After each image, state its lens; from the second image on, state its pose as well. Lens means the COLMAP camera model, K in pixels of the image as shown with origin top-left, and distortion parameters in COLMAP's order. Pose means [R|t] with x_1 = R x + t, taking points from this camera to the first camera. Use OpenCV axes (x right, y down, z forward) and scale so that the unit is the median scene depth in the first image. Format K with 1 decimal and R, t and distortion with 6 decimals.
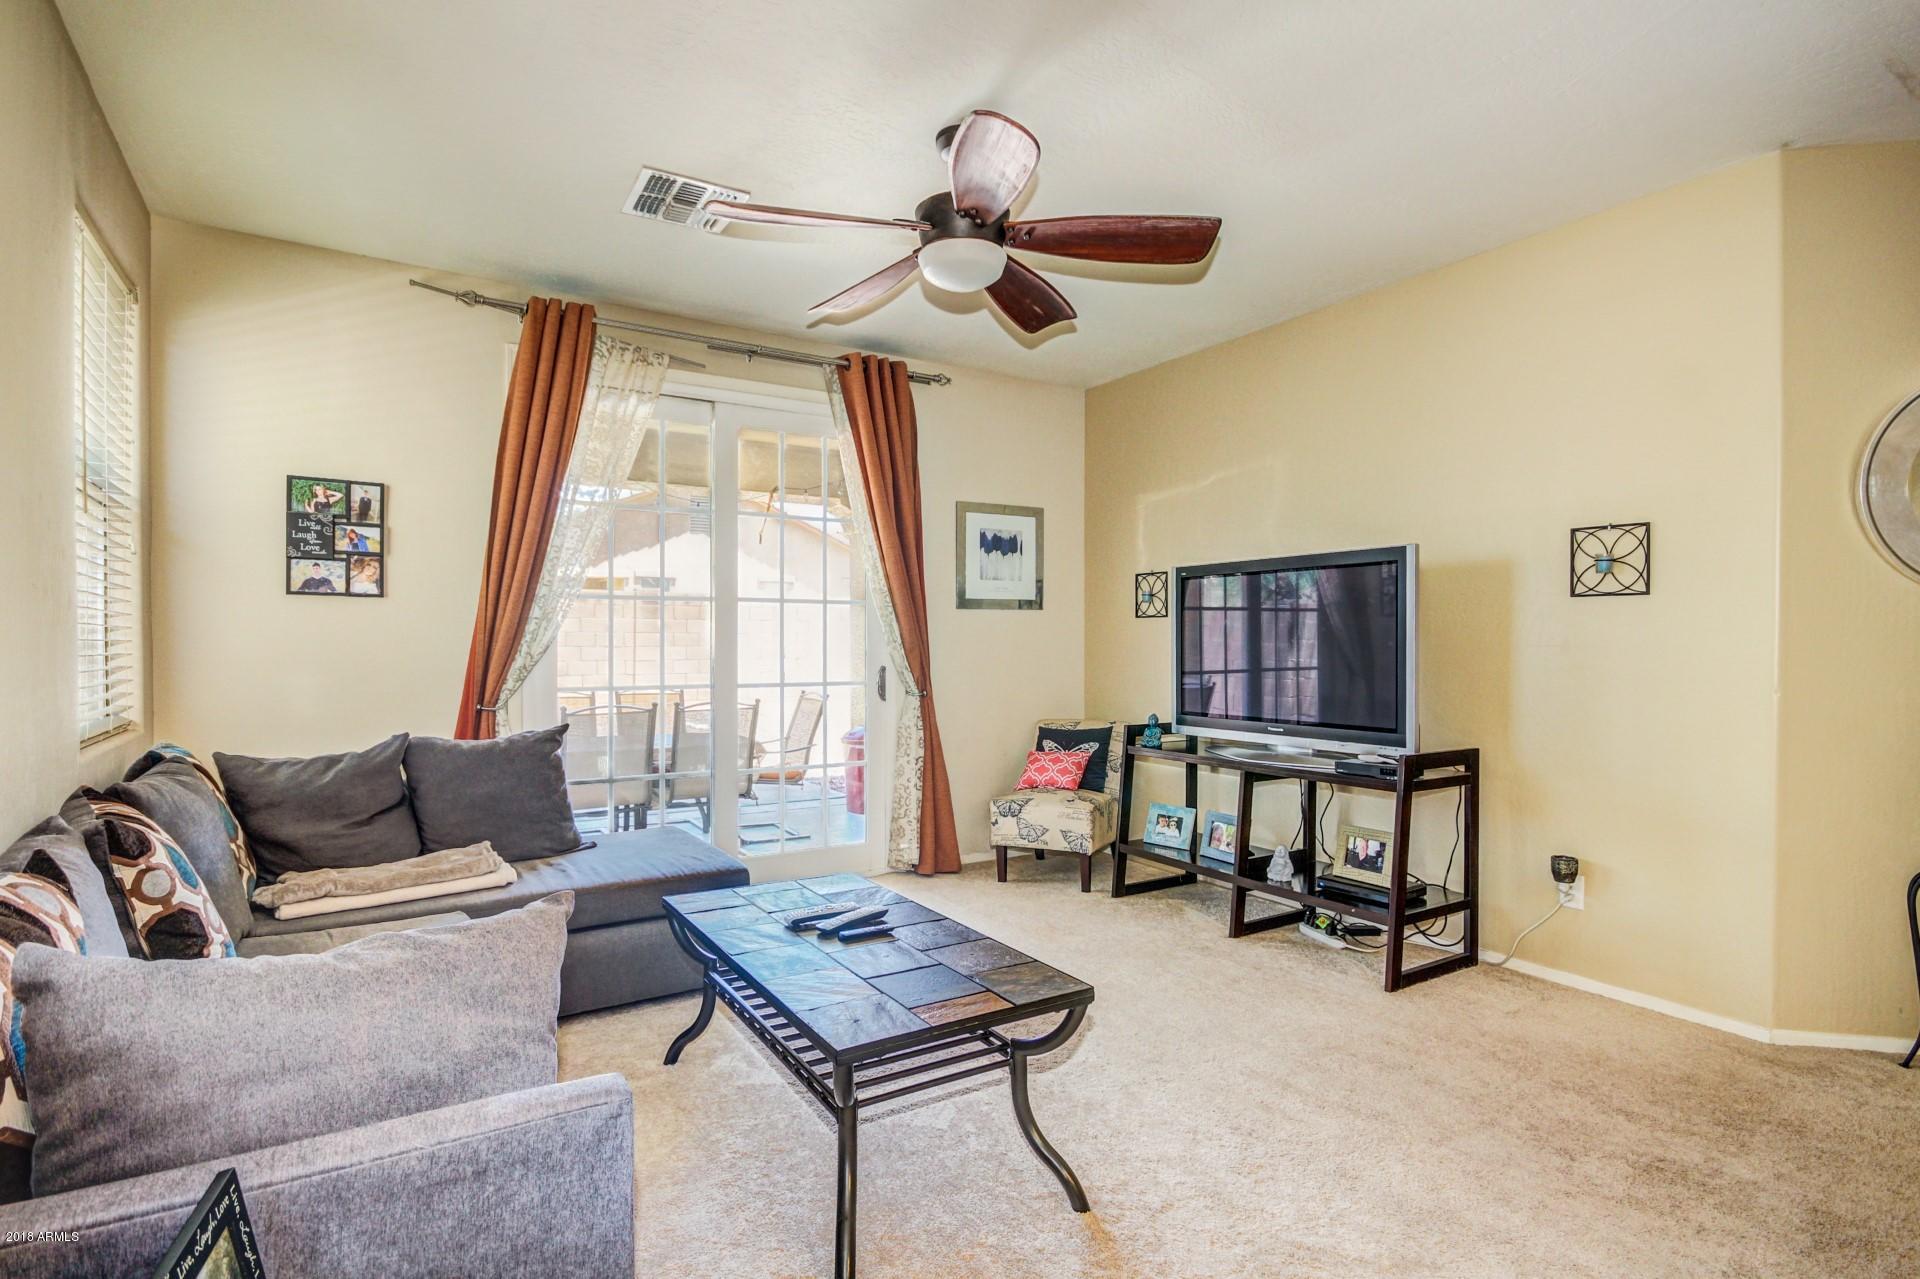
lens RADIAL K [[931.2, 0, 960.3], [0, 931.2, 645.3], [0, 0, 1]] dist [-0.001437, -0.000028]
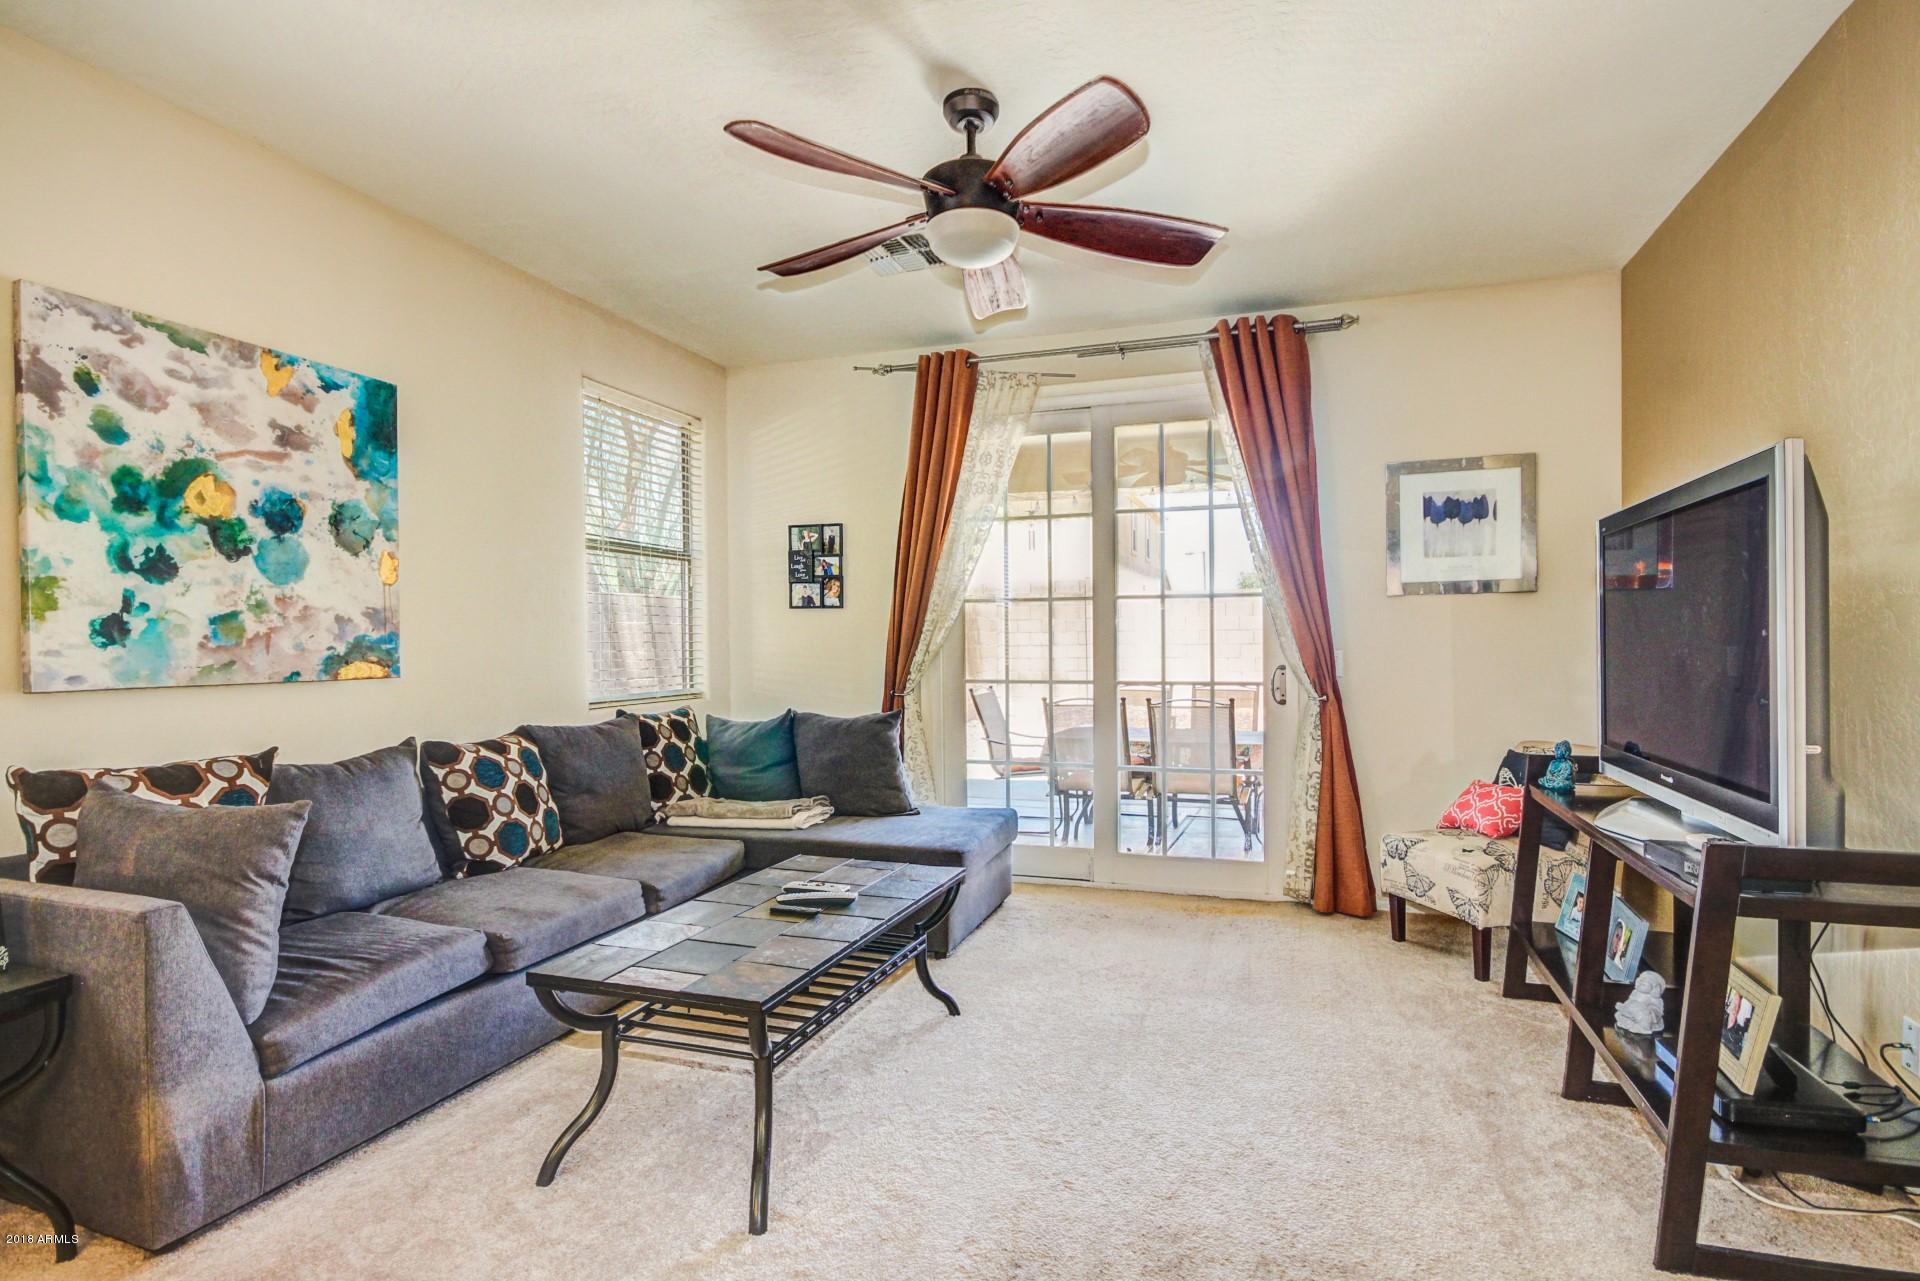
lens RADIAL K [[907.0, 0, 954.1], [0, 907.0, 648.6], [0, 0, 1]] dist [0.006363, -0.007688]
pose [[0.653290, -0.000051, -0.757107, 0.478624], [0.004453, 0.999983, 0.003776, 0.002372], [0.757094, -0.005838, 0.653279, 0.269909]]
